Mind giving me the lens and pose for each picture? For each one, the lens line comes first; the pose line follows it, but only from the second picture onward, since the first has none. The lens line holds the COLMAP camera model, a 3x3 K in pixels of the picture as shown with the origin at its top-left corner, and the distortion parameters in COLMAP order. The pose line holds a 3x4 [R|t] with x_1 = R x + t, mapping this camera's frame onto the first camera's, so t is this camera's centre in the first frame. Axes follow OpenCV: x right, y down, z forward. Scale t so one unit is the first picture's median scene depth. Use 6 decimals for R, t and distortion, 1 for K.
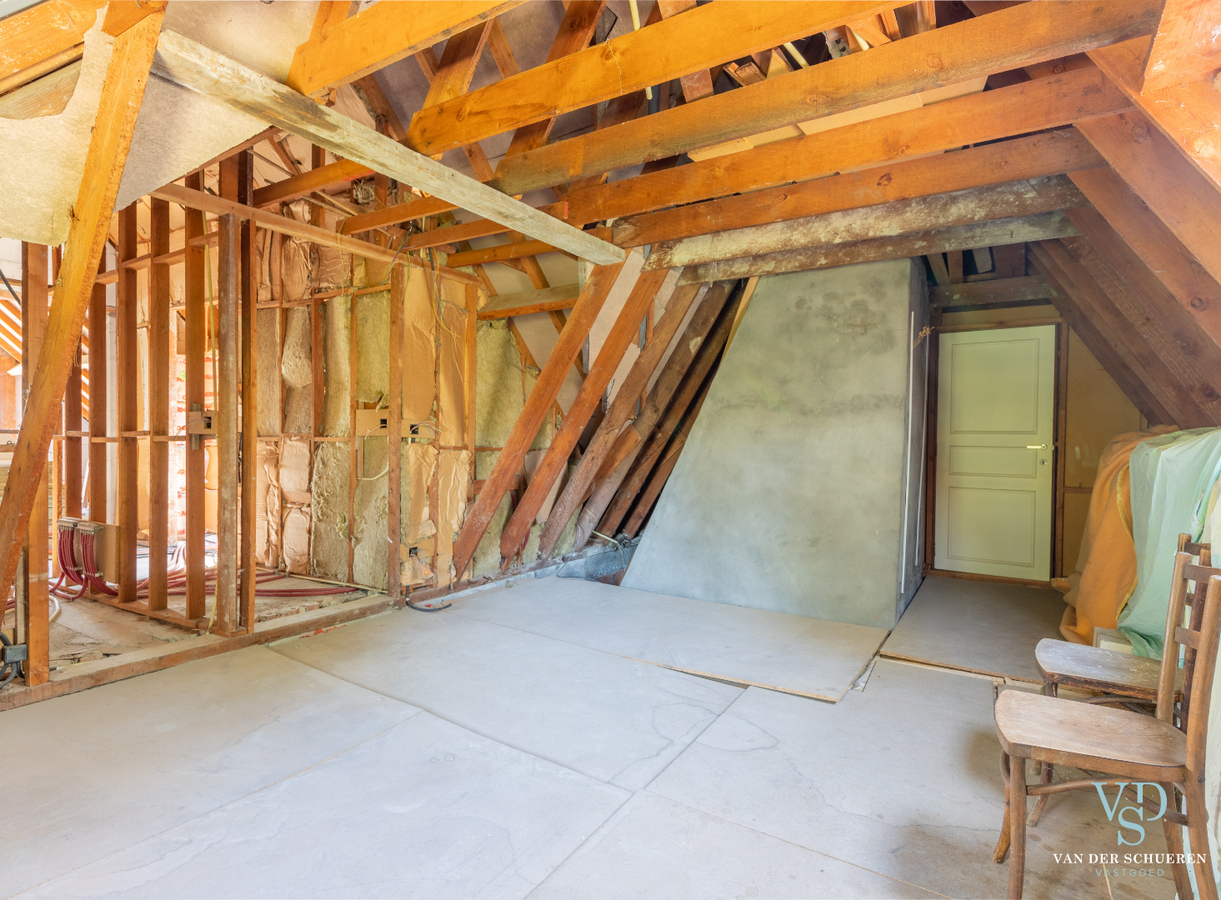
lens RADIAL K [[643.1, 0, 605.6], [0, 643.1, 450.7], [0, 0, 1]] dist [-0.000184, 0.000246]
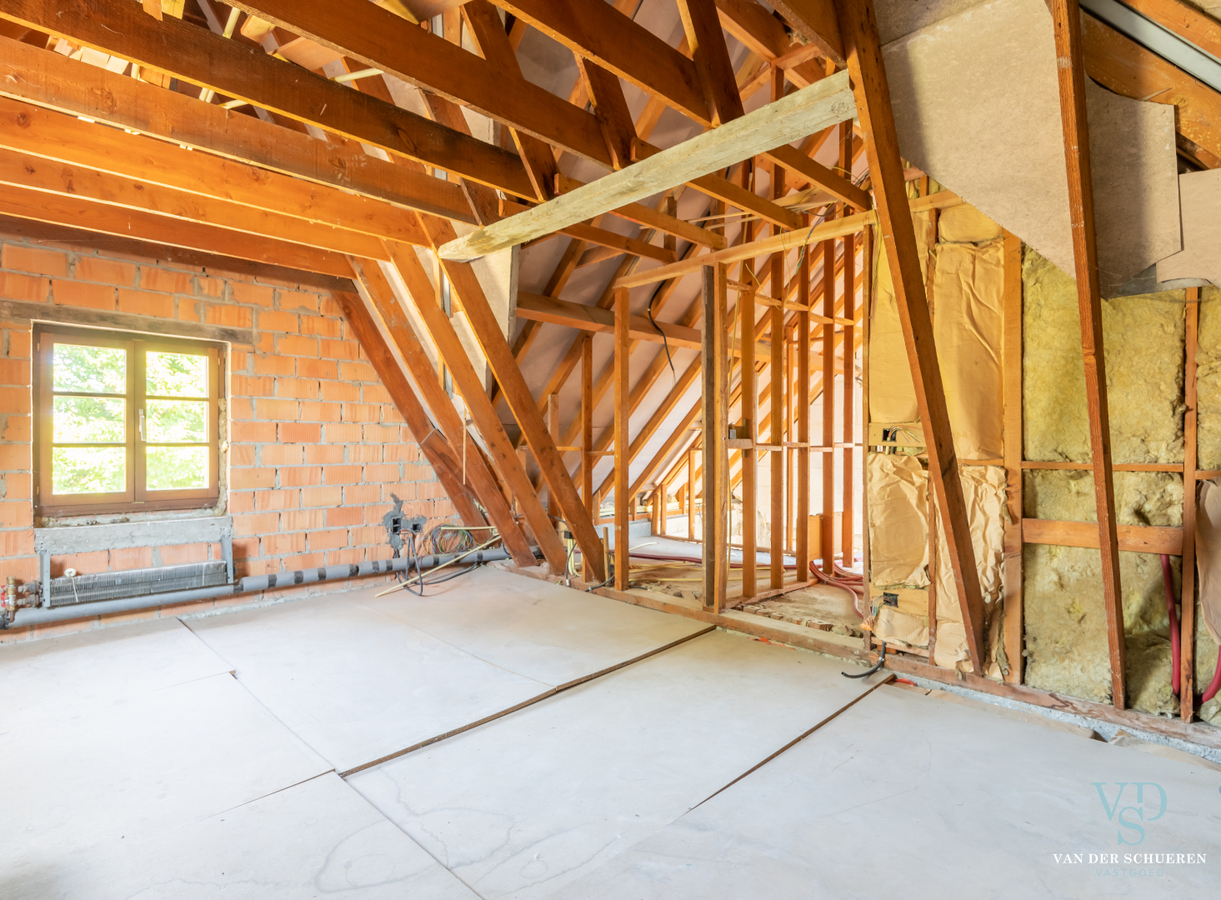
lens RADIAL K [[643.1, 0, 605.6], [0, 643.1, 450.7], [0, 0, 1]] dist [-0.000184, 0.000246]
pose [[-0.225438, 0.000866, -0.974257, 0.698561], [-0.022305, 0.999733, 0.006050, -0.018139], [0.974002, 0.023095, -0.225358, 1.162810]]
